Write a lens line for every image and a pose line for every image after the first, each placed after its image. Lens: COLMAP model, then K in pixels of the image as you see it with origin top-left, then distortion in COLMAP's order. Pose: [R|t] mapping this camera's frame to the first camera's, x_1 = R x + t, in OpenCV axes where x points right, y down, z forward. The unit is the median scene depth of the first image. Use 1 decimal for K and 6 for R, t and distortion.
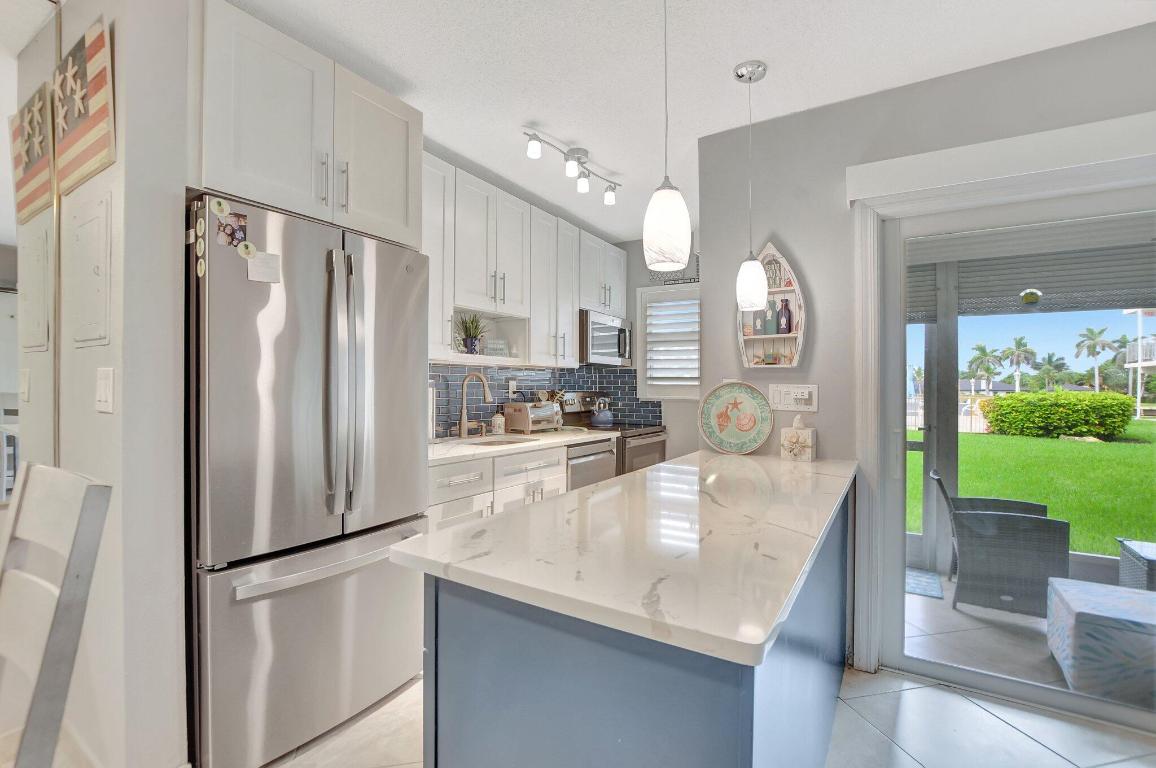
lens RADIAL K [[509.2, 0, 581.0], [0, 509.2, 368.2], [0, 0, 1]] dist [-0.017584, 0.000693]
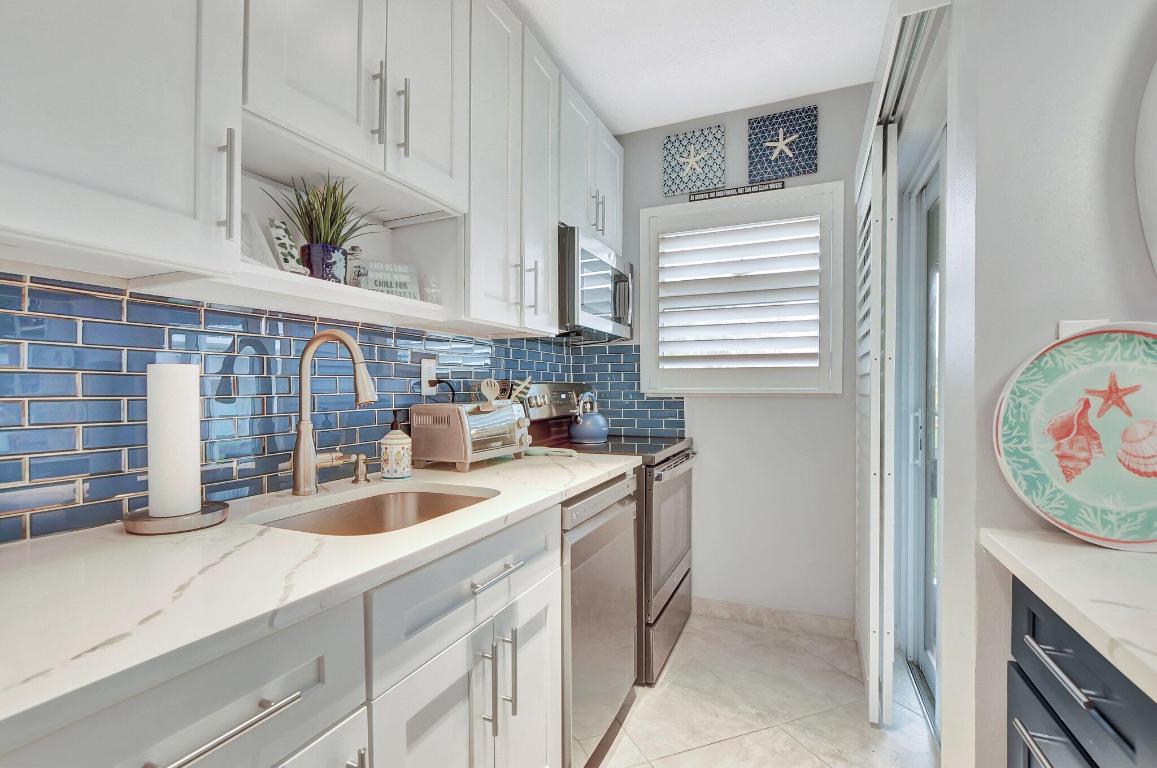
lens RADIAL K [[548.0, 0, 581.1], [0, 548.0, 365.9], [0, 0, 1]] dist [-0.028044, -0.000235]
pose [[0.990078, -0.009708, 0.140184, -0.063426], [0.009594, 0.999953, 0.001489, 0.031712], [-0.140192, -0.000129, 0.990124, 0.461287]]
